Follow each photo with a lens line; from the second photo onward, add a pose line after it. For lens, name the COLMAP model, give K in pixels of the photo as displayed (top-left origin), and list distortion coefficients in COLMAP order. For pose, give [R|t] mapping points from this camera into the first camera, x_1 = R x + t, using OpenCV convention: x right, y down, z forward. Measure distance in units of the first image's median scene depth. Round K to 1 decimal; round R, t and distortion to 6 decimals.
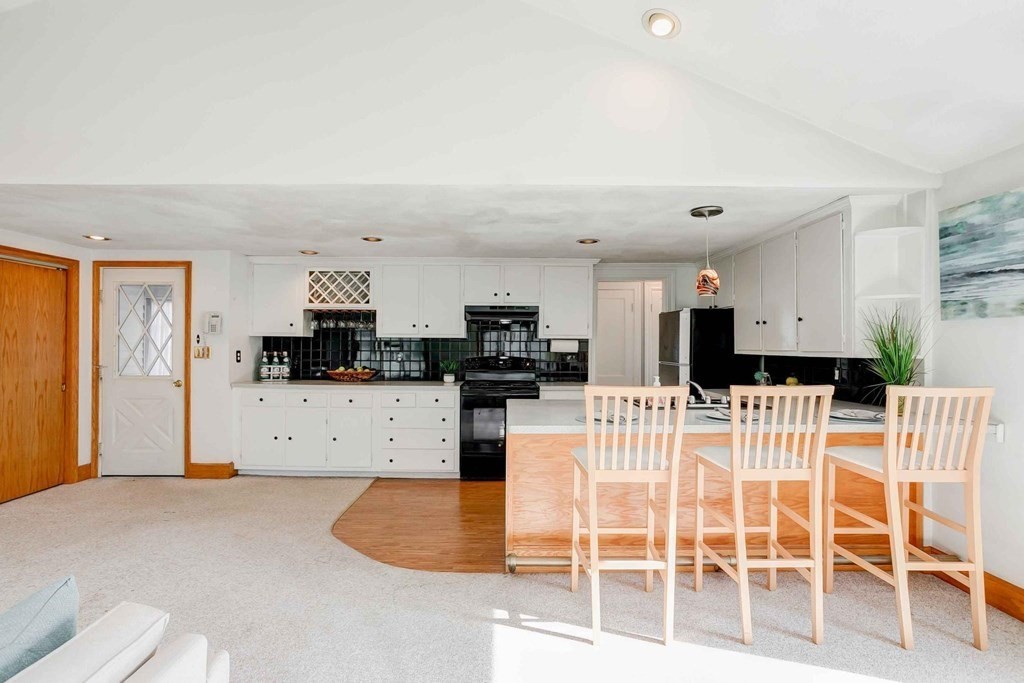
lens RADIAL K [[493.2, 0, 507.1], [0, 493.2, 342.7], [0, 0, 1]] dist [-0.055155, 0.036464]
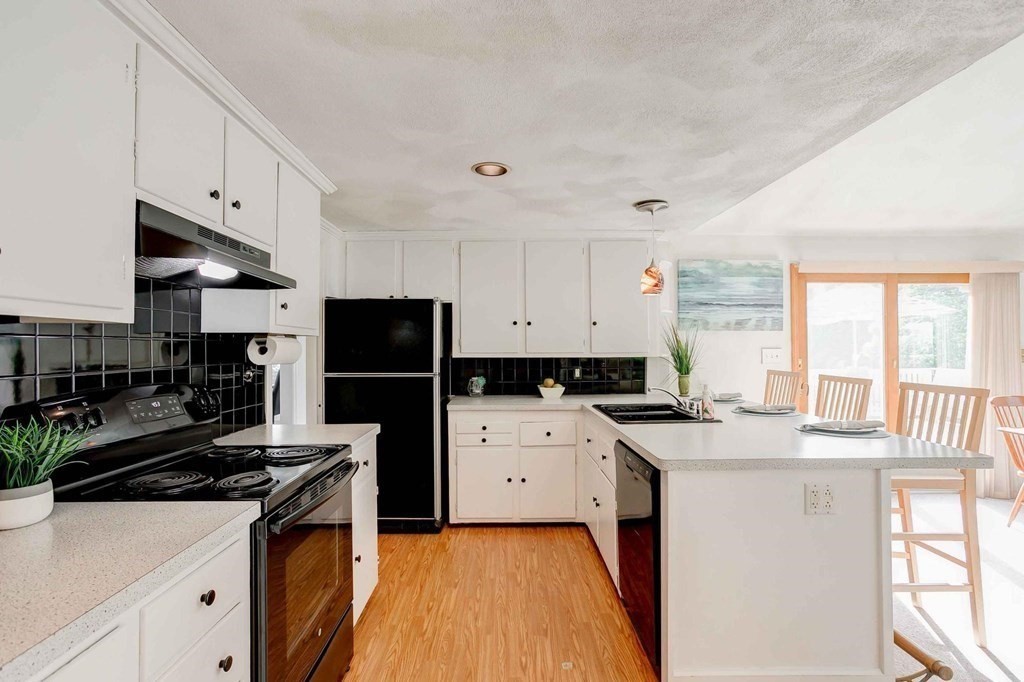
lens RADIAL K [[493.2, 0, 507.1], [0, 493.2, 342.2], [0, 0, 1]] dist [-0.055155, 0.036464]
pose [[-0.000335, 0.005706, 0.999984, -0.493661], [-0.003850, 0.999976, -0.005707, 0.001078], [-0.999993, -0.003852, -0.000313, 1.178407]]
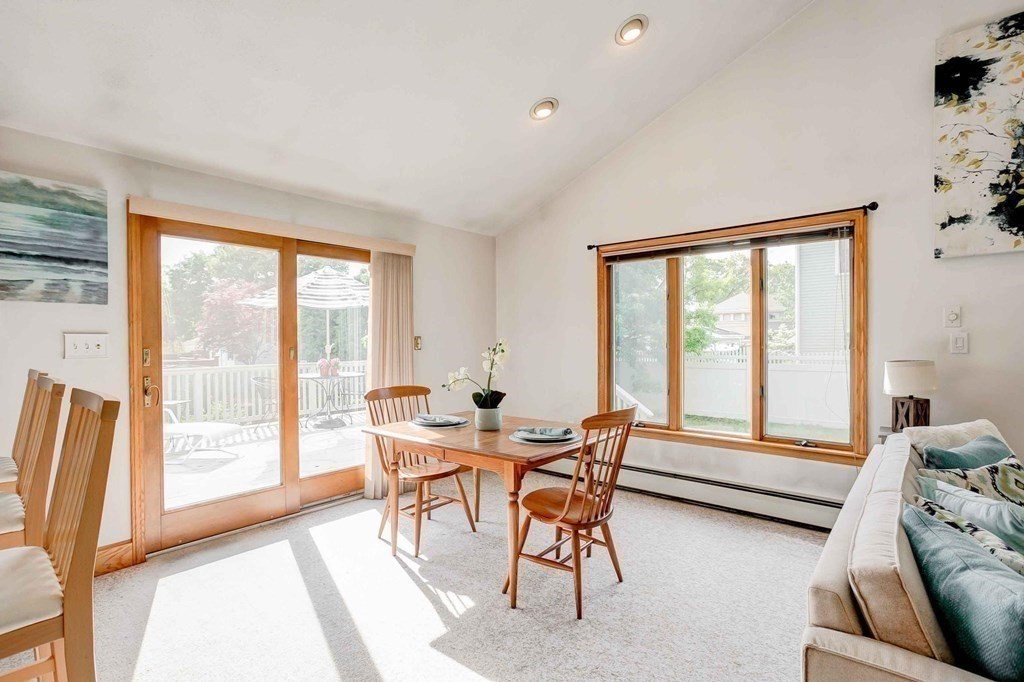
lens RADIAL K [[493.2, 0, 507.1], [0, 493.2, 342.2], [0, 0, 1]] dist [-0.055155, 0.036464]
pose [[-0.754586, -0.001154, 0.656201, -0.241285], [-0.000283, 0.999999, 0.001433, 0.019259], [-0.656202, 0.000896, -0.754585, 0.660306]]
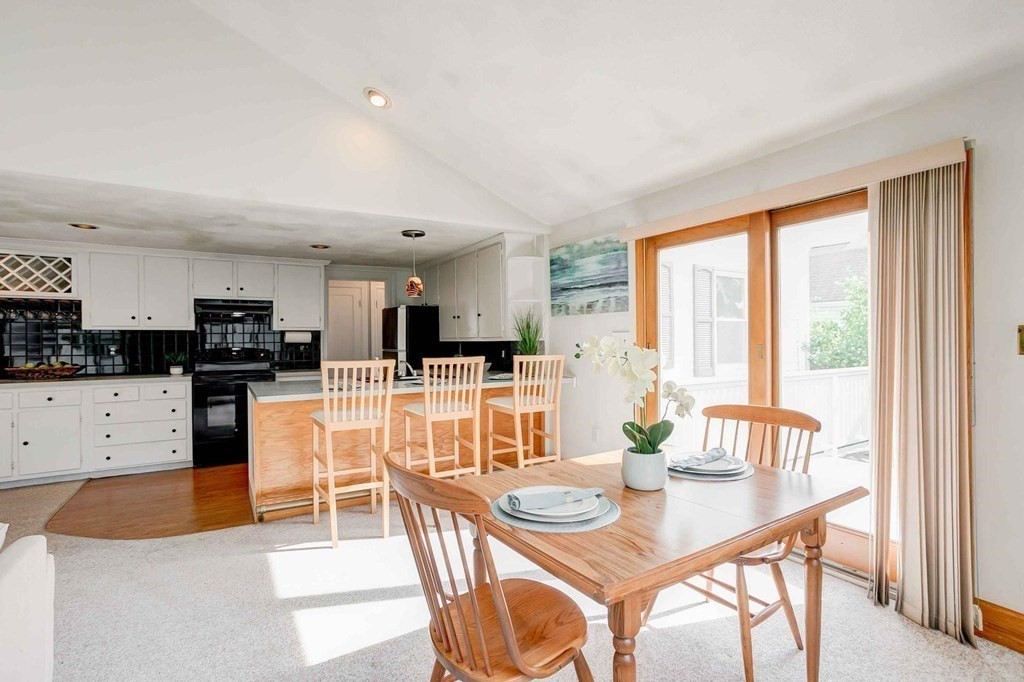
lens RADIAL K [[493.2, 0, 507.1], [0, 493.2, 342.2], [0, 0, 1]] dist [-0.055155, 0.036464]
pose [[0.861137, -0.015316, 0.508142, -0.052774], [0.010646, 0.999870, 0.012095, 0.013831], [-0.508261, -0.005006, 0.861188, -0.262395]]
